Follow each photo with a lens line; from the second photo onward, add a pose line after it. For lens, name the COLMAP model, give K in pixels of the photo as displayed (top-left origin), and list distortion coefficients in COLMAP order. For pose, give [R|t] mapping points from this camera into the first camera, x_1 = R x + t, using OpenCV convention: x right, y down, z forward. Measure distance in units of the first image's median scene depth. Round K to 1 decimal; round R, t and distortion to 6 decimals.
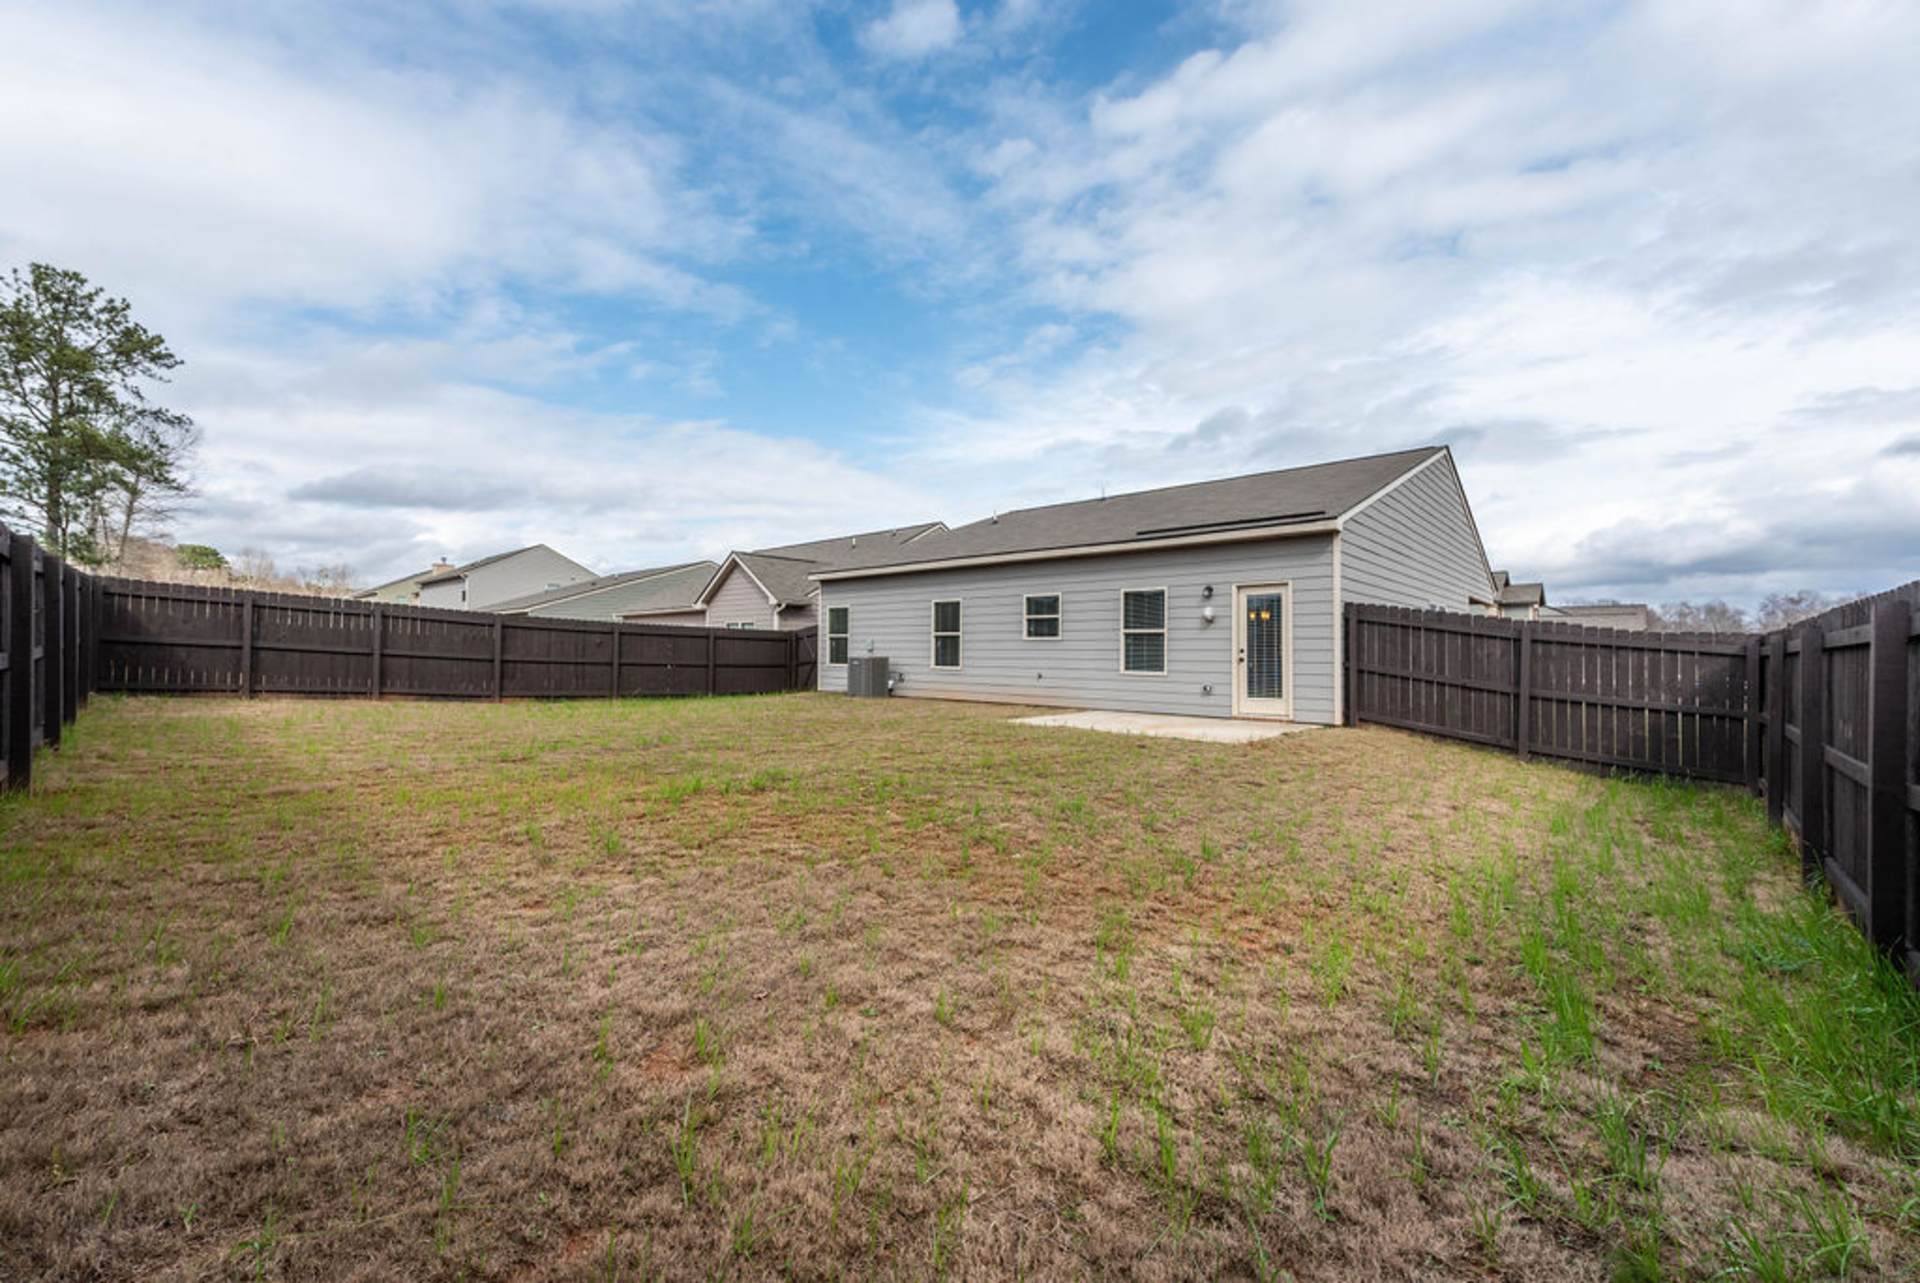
lens RADIAL K [[737.2, 0, 960.0], [0, 737.2, 641.5], [0, 0, 1]] dist [0.000947, 0.000037]
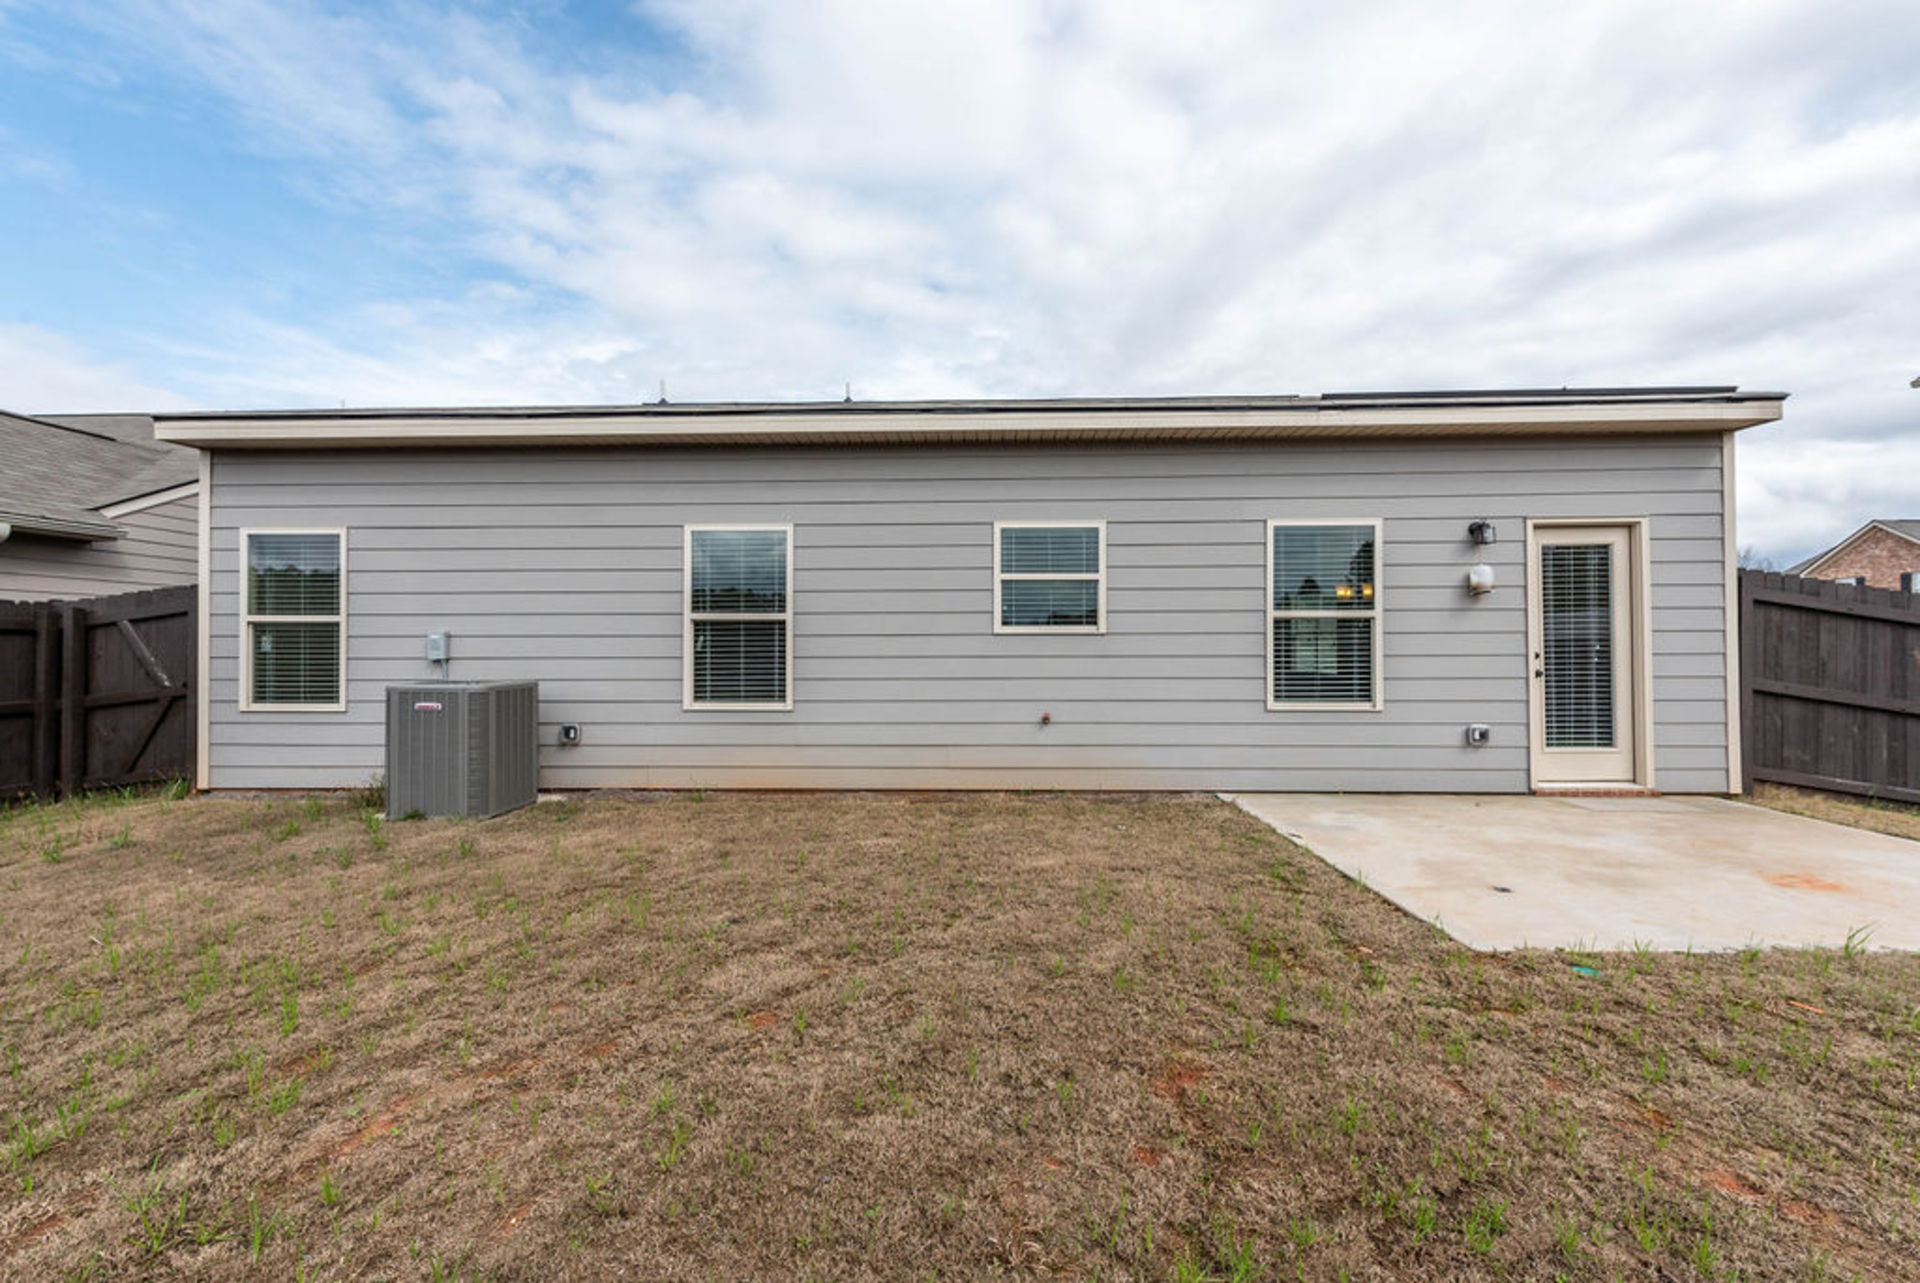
lens RADIAL K [[730.4, 0, 960.1], [0, 730.4, 521.7], [0, 0, 1]] dist [-0.001038, -0.000054]
pose [[0.758453, 0.104807, 0.643245, -0.200350], [-0.001420, 0.987248, -0.159182, 0.002448], [-0.651726, 0.119819, 0.748930, 0.697683]]
